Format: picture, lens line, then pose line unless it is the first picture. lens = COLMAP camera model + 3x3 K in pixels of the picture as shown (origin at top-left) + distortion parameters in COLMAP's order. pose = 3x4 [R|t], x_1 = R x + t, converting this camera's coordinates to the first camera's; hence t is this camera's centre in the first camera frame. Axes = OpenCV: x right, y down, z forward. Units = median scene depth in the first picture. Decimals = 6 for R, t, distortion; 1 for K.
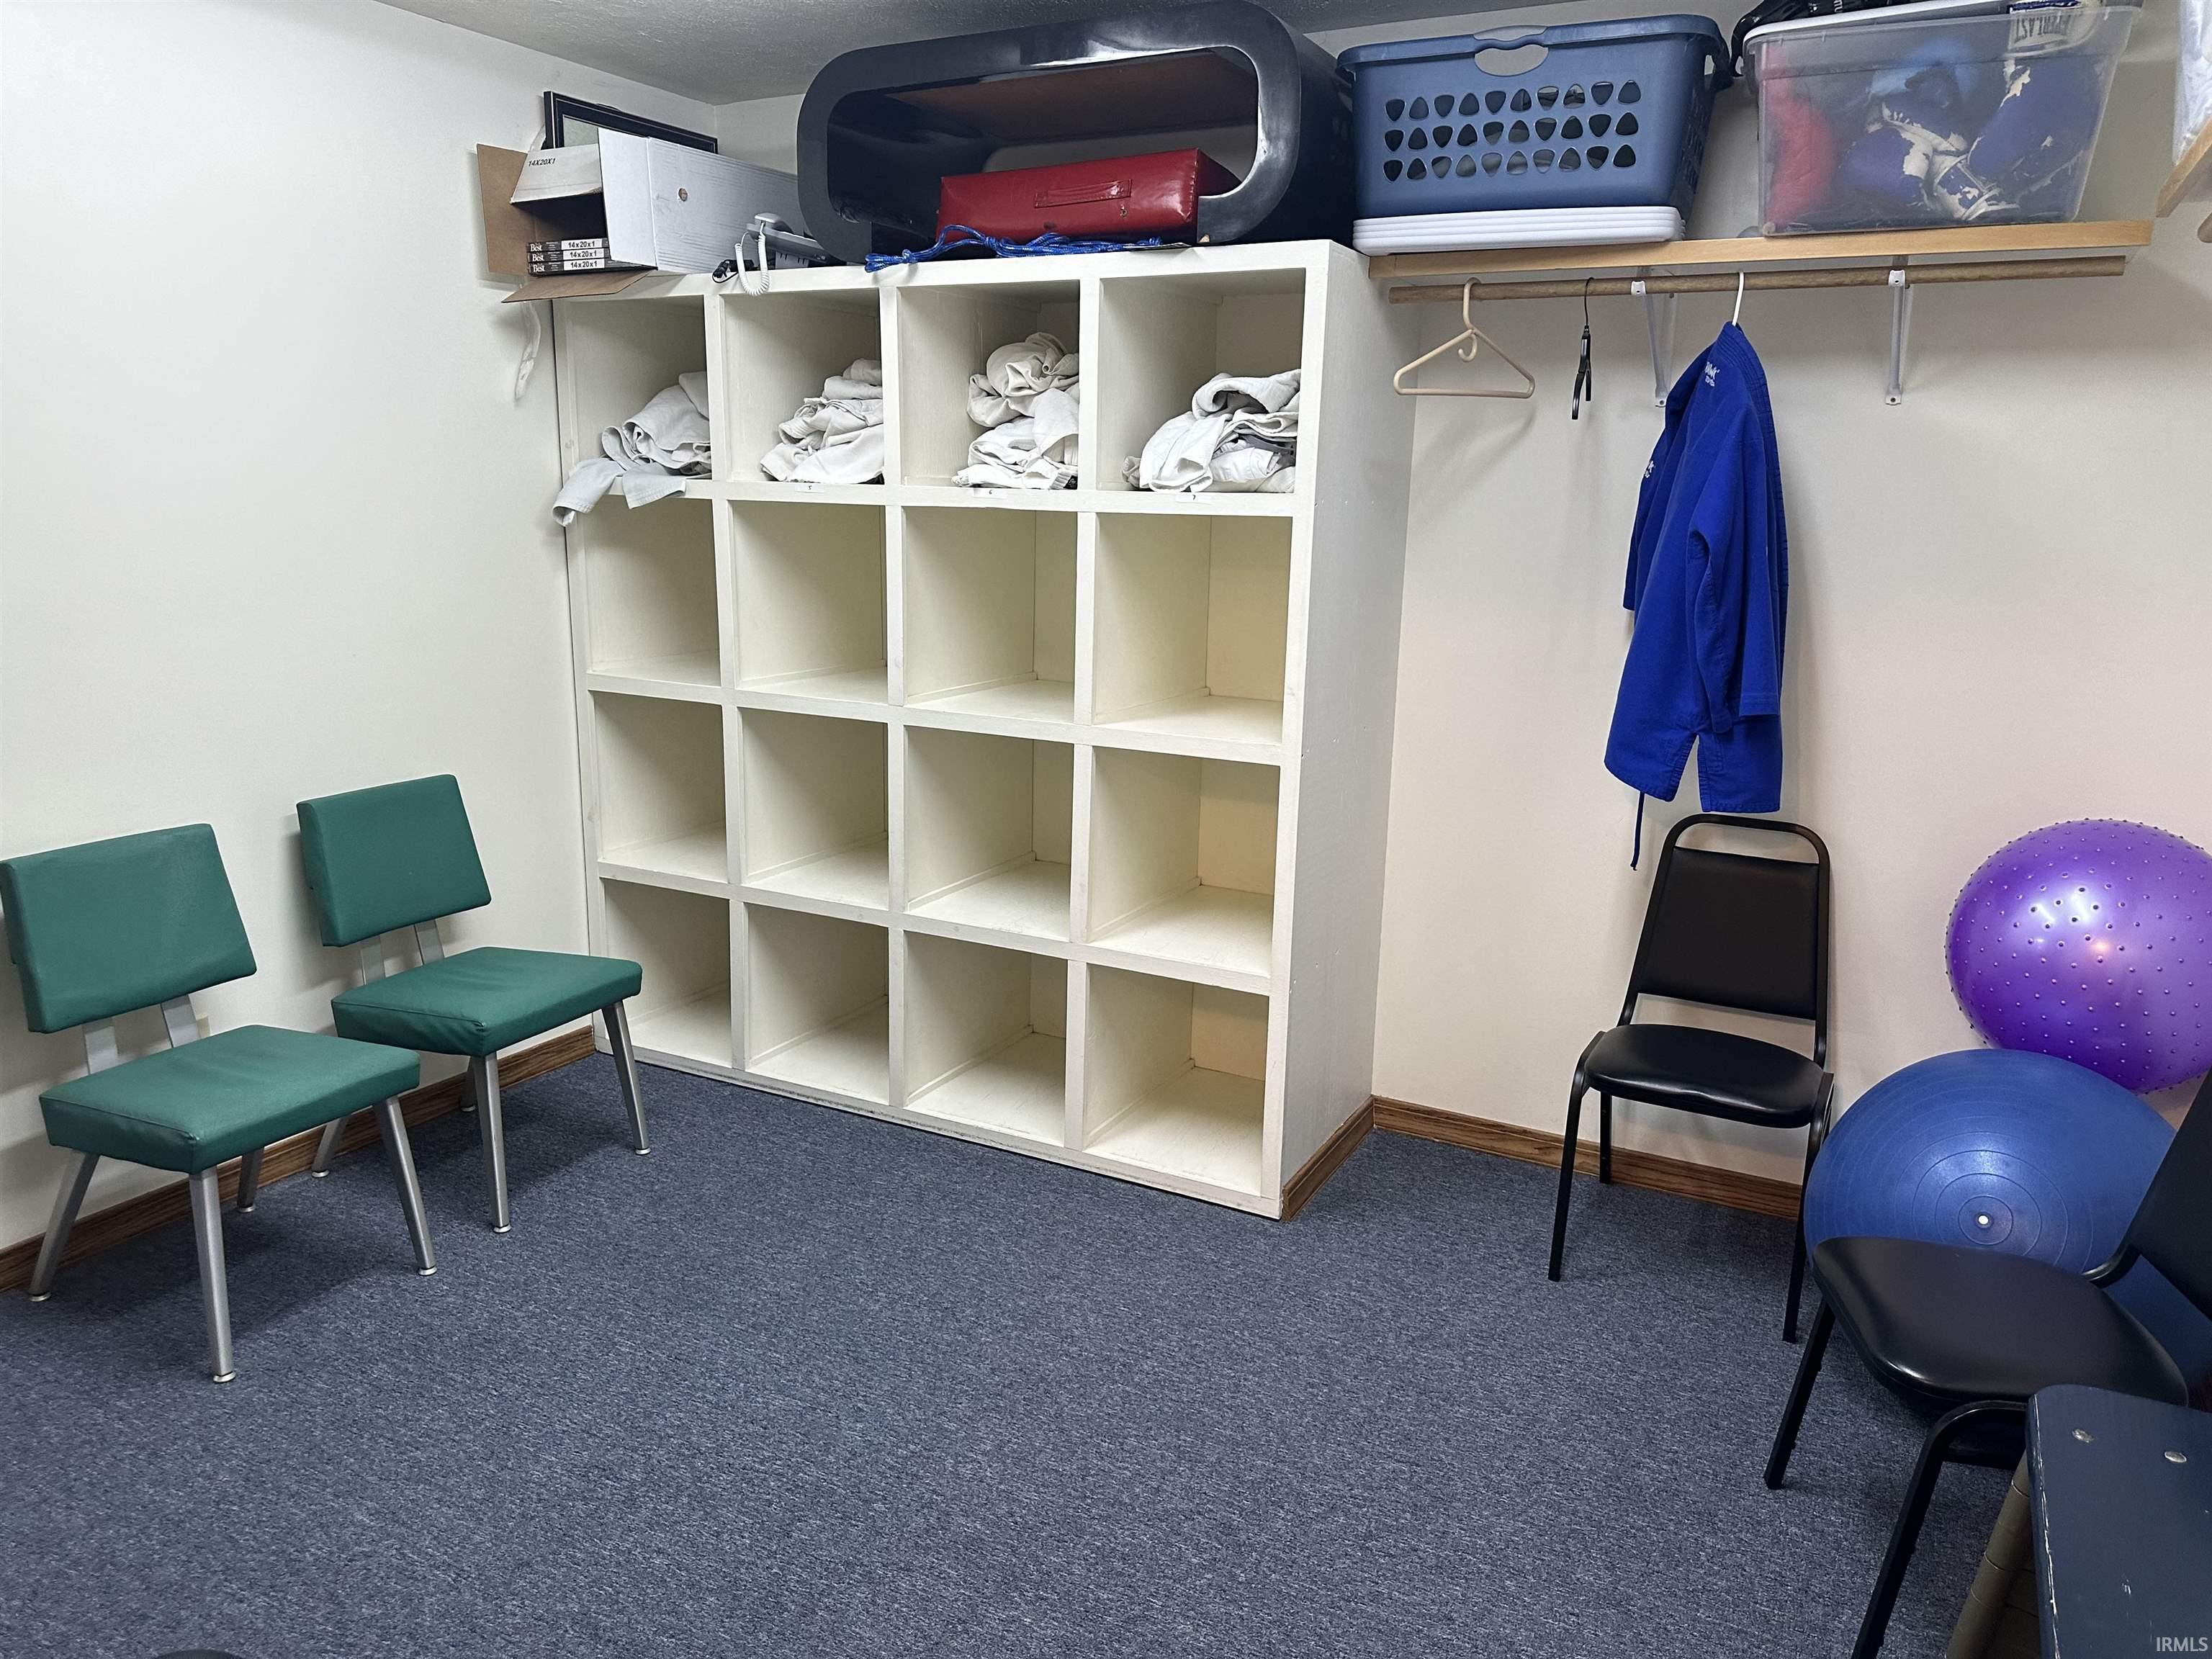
lens RADIAL K [[1525.8, 0, 1108.7], [0, 1525.8, 819.4], [0, 0, 1]] dist [0.170965, -0.390808]
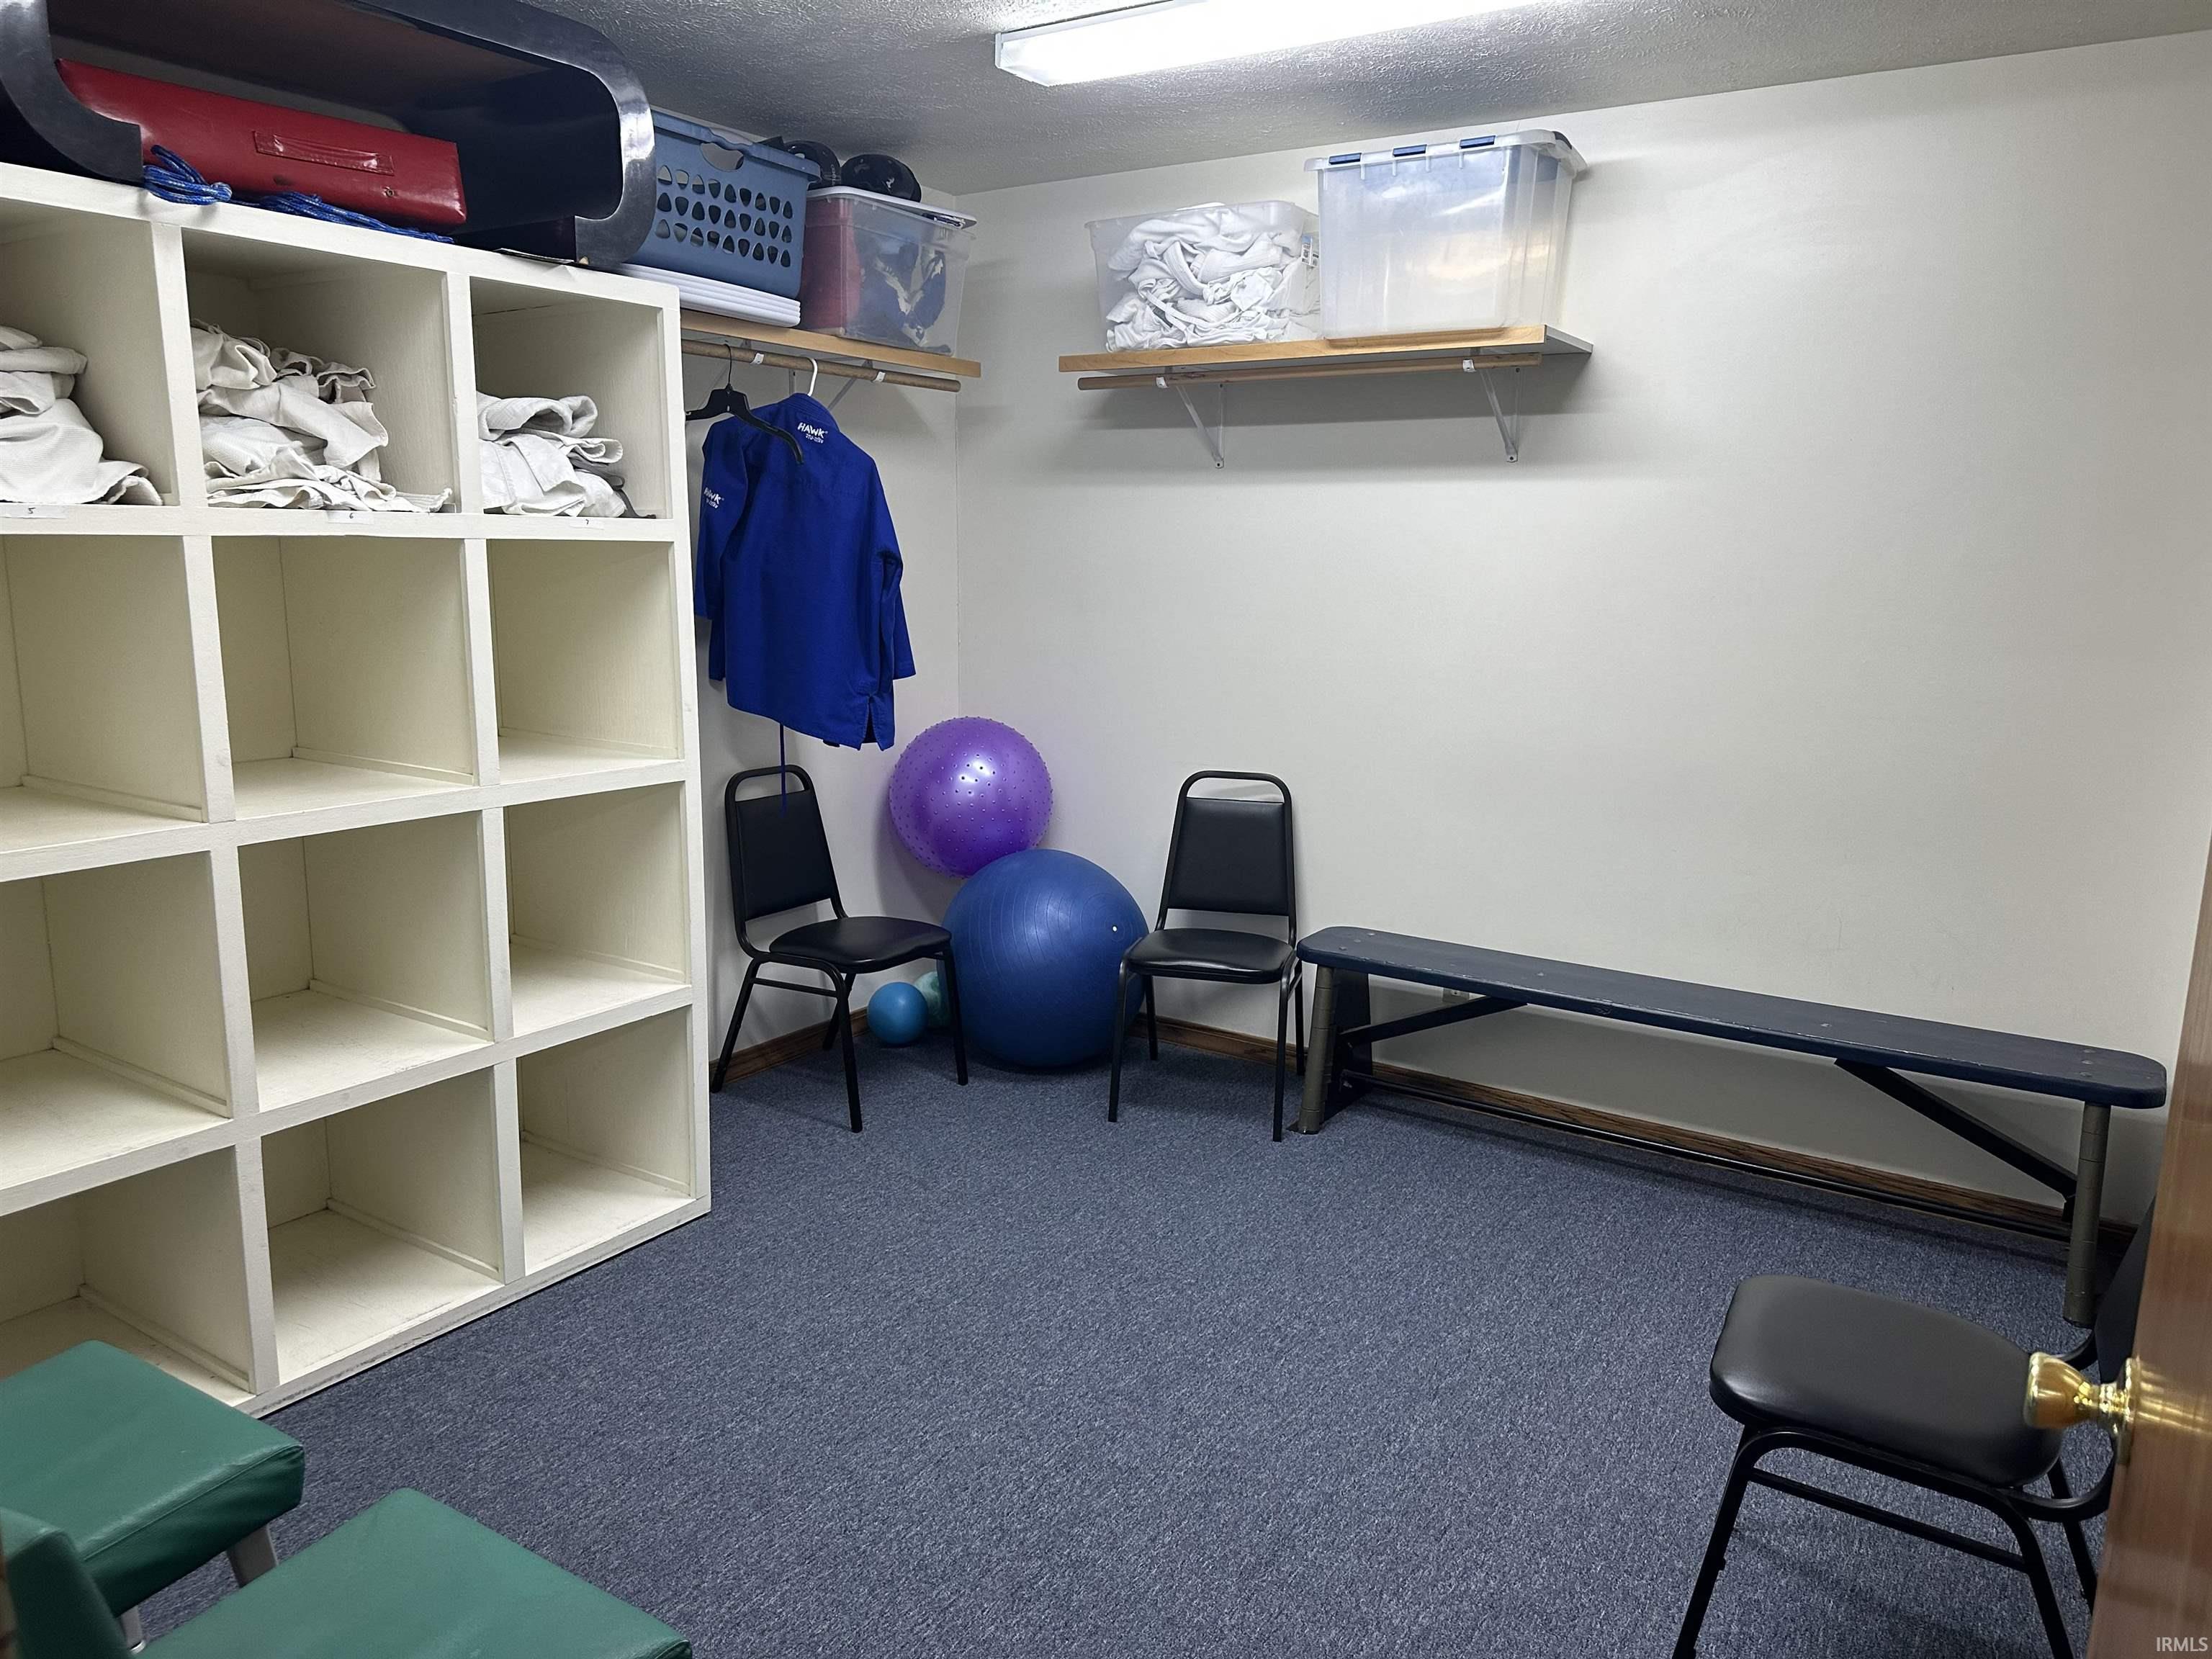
lens RADIAL K [[1561.7, 0, 1087.5], [0, 1561.7, 826.2], [0, 0, 1]] dist [0.056004, -0.130094]
pose [[0.092668, -0.195702, 0.976275, -0.907244], [0.191316, 0.965724, 0.175427, -0.139151], [-0.977144, 0.170520, 0.126932, 0.605151]]
